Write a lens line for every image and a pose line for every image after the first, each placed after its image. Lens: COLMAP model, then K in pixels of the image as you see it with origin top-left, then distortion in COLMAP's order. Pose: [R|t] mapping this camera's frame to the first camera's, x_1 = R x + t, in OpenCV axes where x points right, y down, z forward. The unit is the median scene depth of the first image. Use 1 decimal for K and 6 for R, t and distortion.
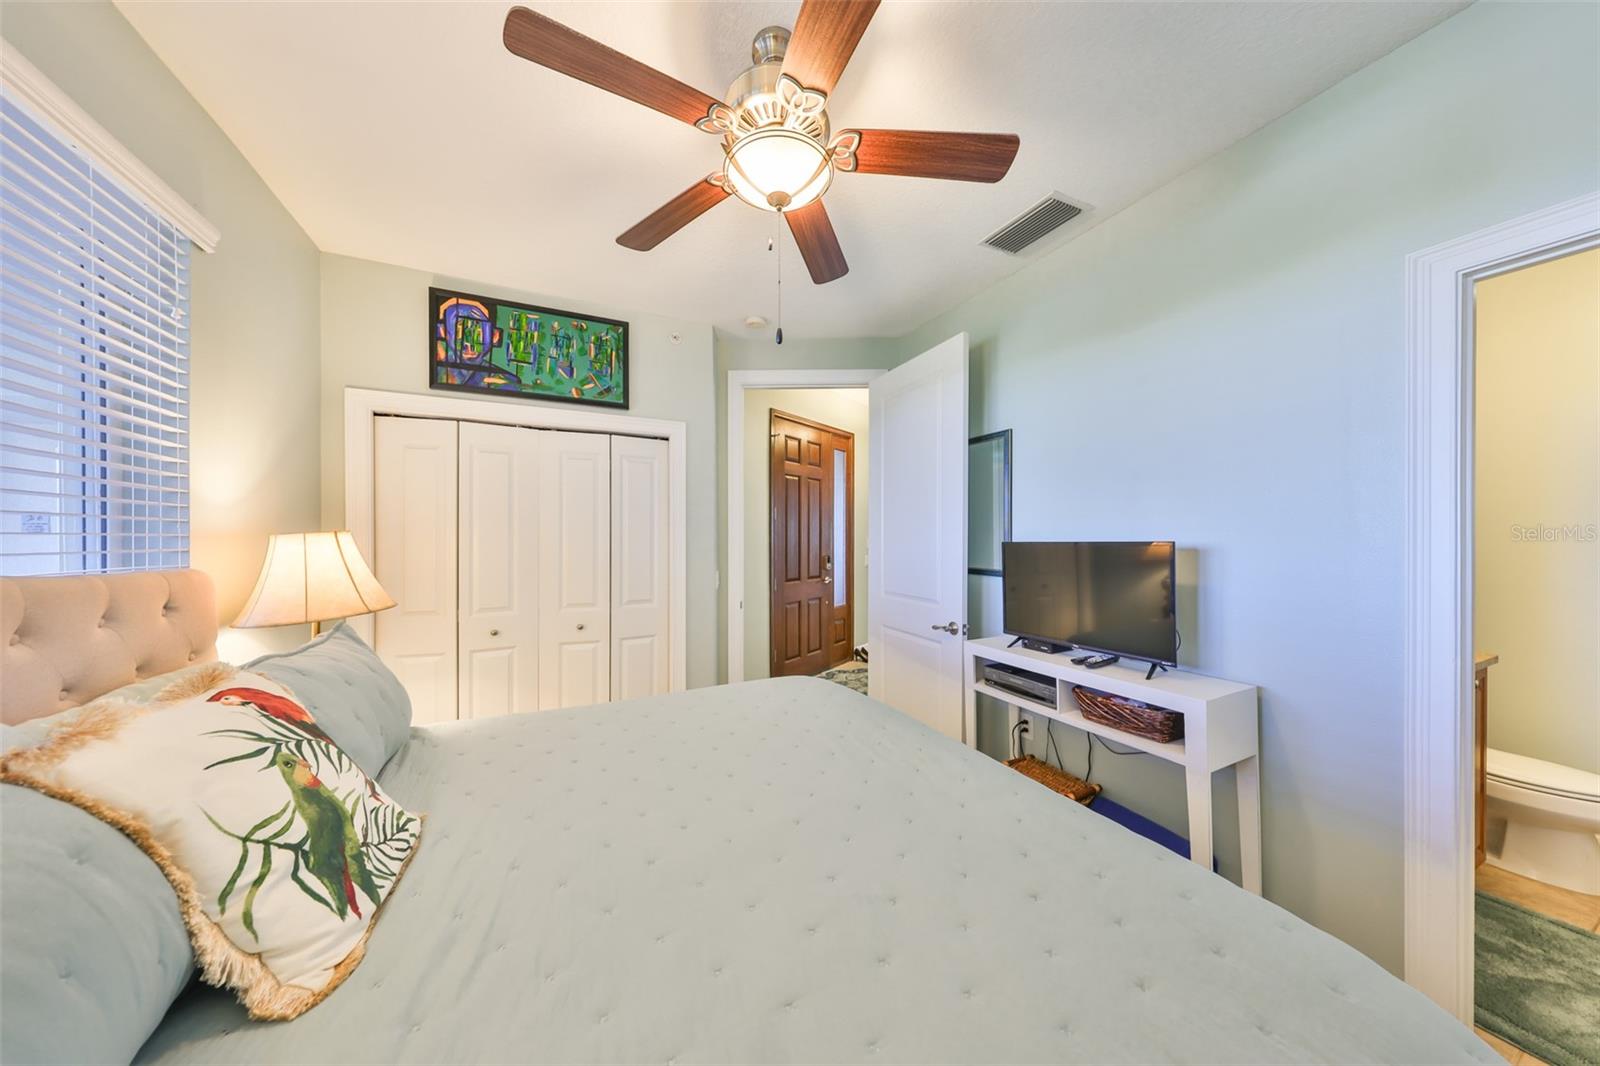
lens RADIAL K [[513.3, 0, 802.8], [0, 513.3, 528.9], [0, 0, 1]] dist [-0.000405, -0.000082]
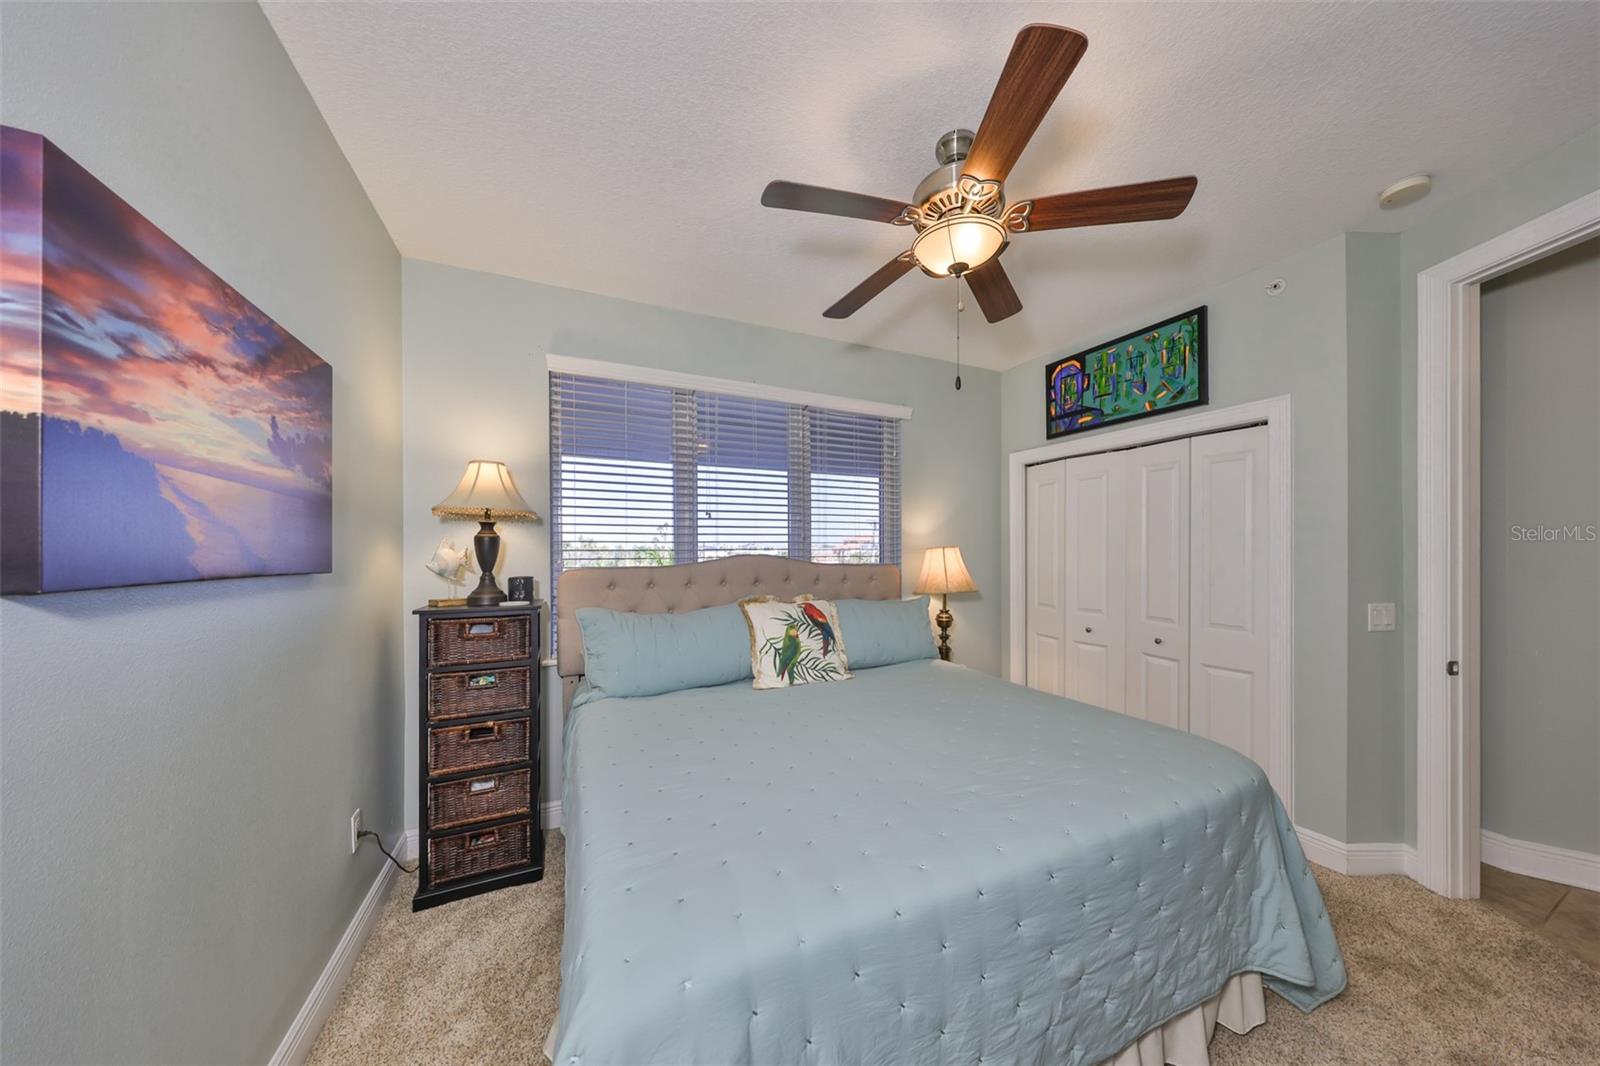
lens RADIAL K [[507.4, 0, 795.3], [0, 507.4, 551.9], [0, 0, 1]] dist [0.000372, -0.000014]
pose [[0.006018, -0.005853, -0.999965, 0.568383], [0.017788, 0.999825, -0.005746, 0.015157], [0.999824, -0.017753, 0.006121, 0.304740]]
